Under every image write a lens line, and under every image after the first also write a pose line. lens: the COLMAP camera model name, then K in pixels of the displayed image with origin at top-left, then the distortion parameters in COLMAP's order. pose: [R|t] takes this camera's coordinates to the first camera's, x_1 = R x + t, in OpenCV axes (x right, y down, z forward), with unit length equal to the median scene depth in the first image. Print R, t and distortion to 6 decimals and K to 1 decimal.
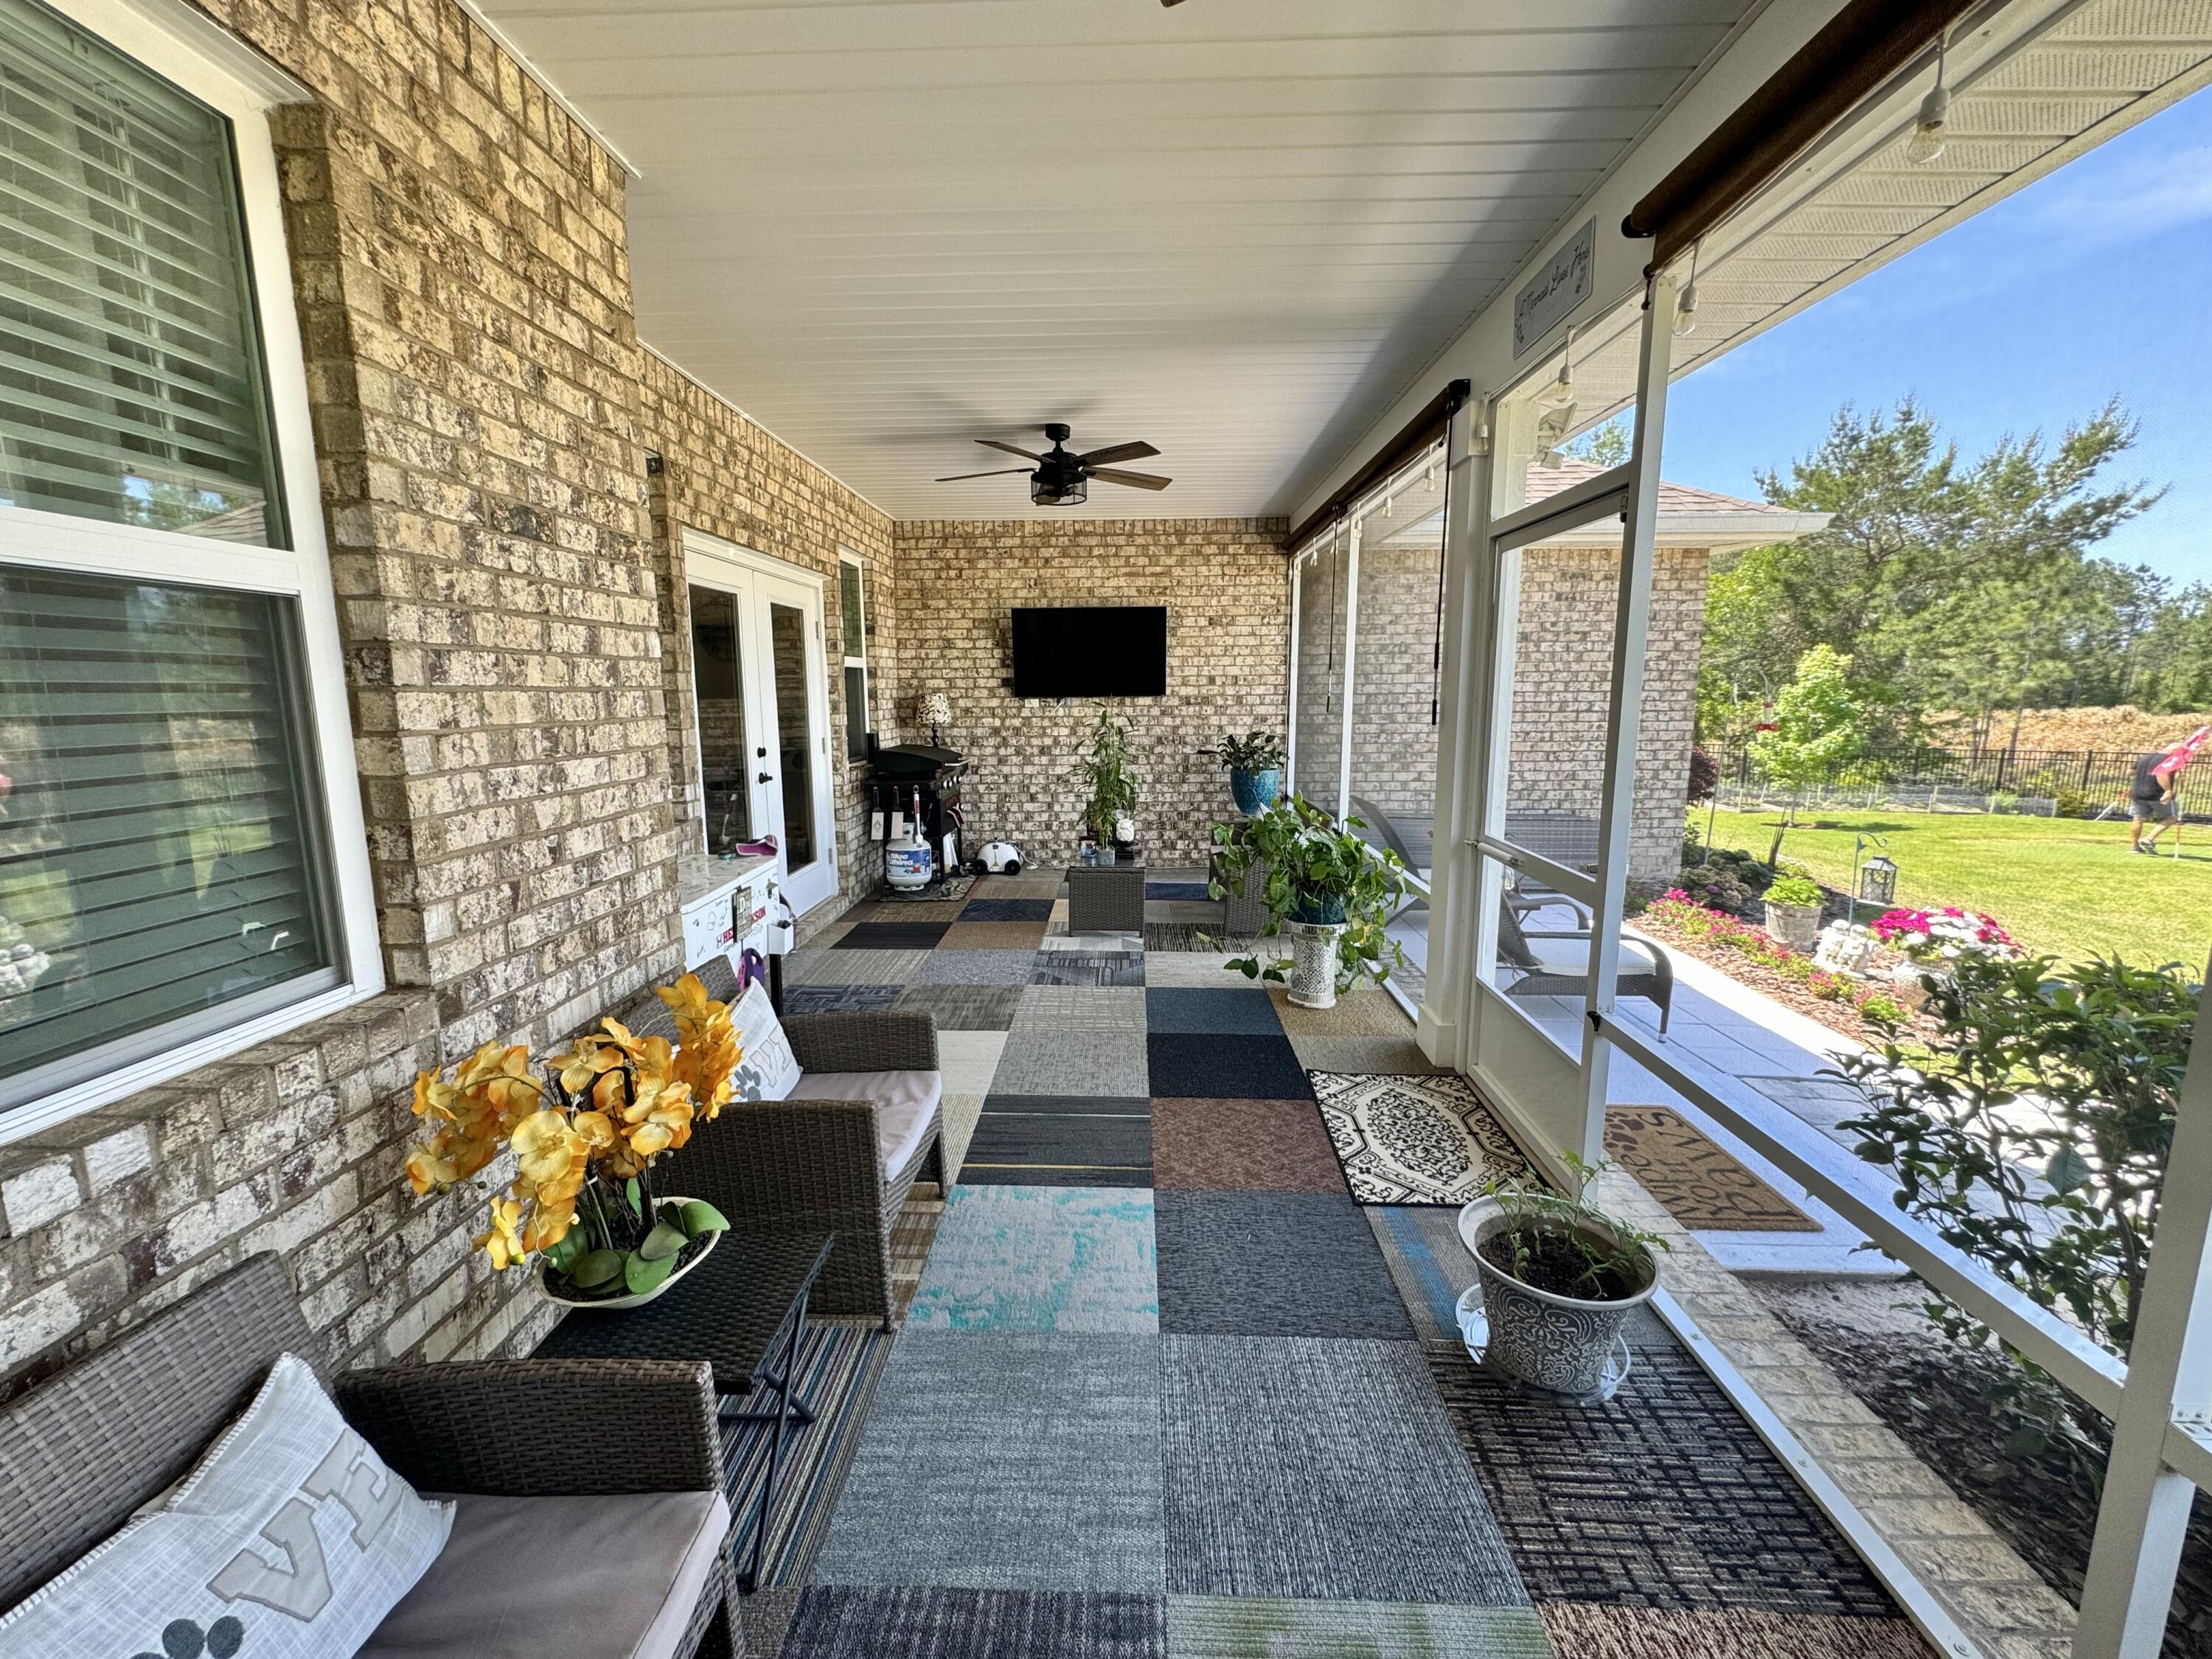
lens RADIAL K [[908.4, 0, 1106.0], [0, 908.4, 829.5], [0, 0, 1]] dist [0.001802, 0.000161]
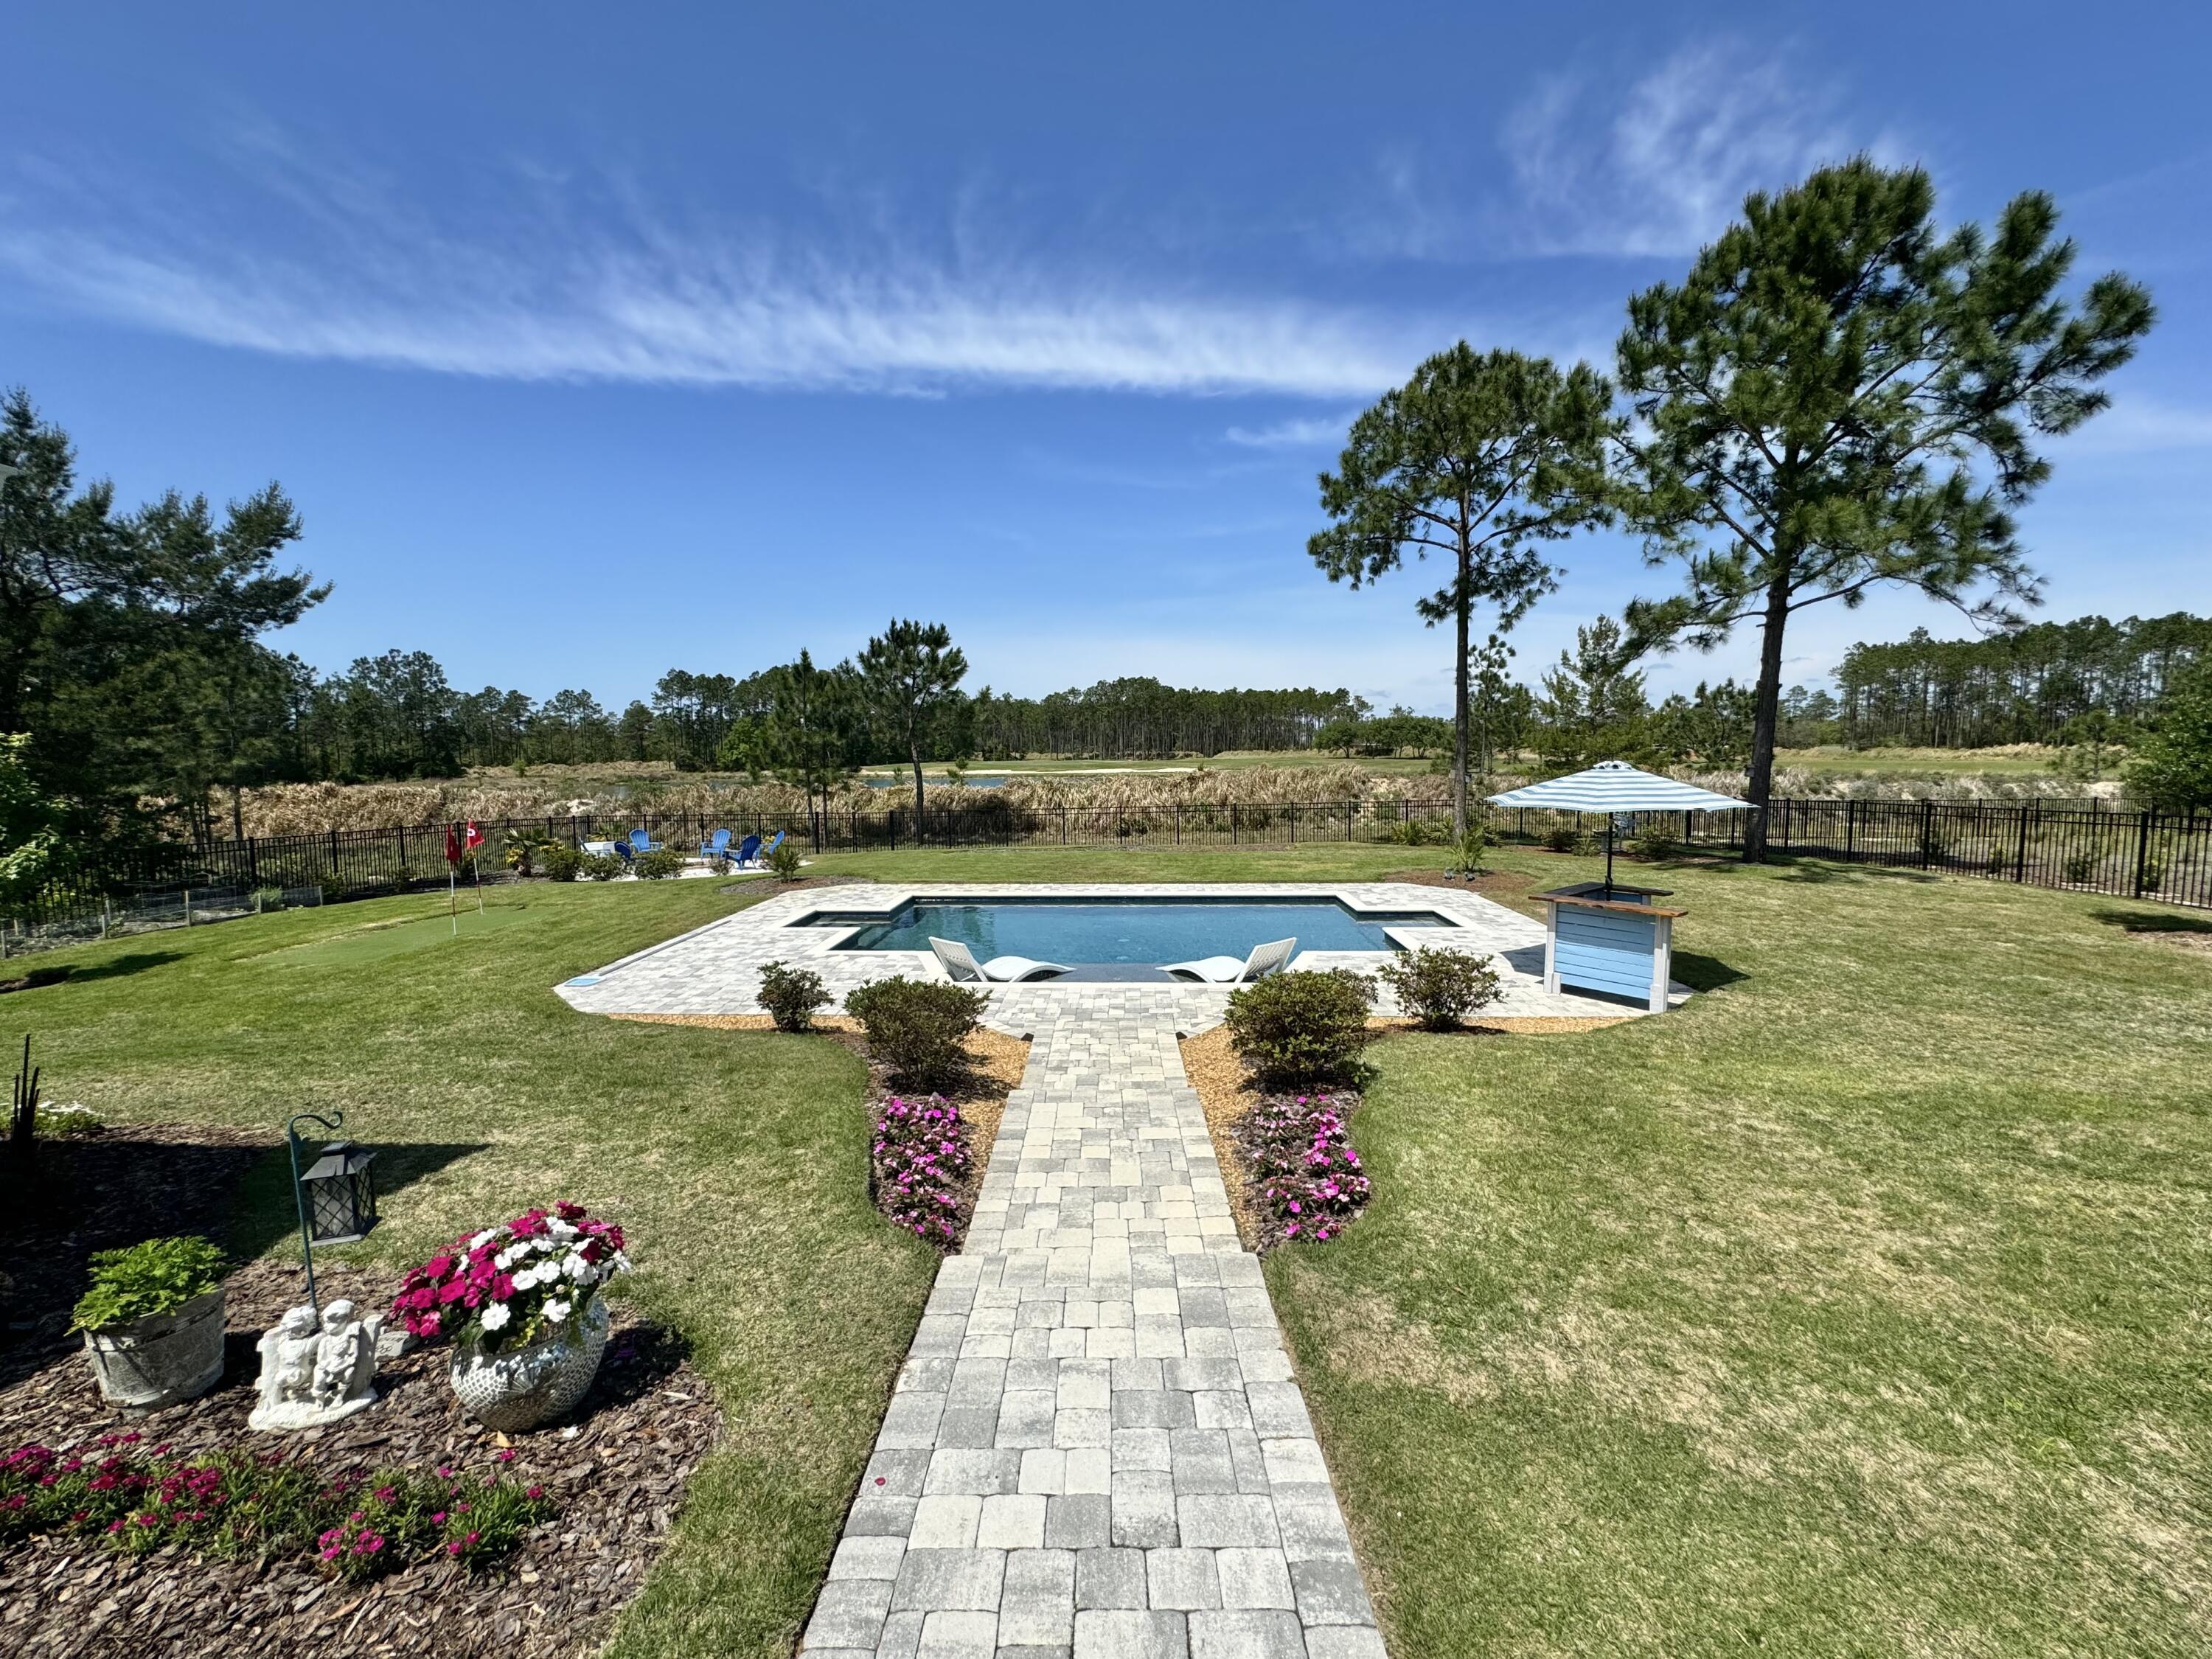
lens RADIAL K [[882.6, 0, 1106.0], [0, 882.6, 829.5], [0, 0, 1]] dist [0.001327, 0.000084]
pose [[-0.009142, -0.081114, 0.996663, 0.102530], [0.156839, 0.984252, 0.081542, -0.034288], [-0.987582, 0.157061, 0.003724, 0.152859]]
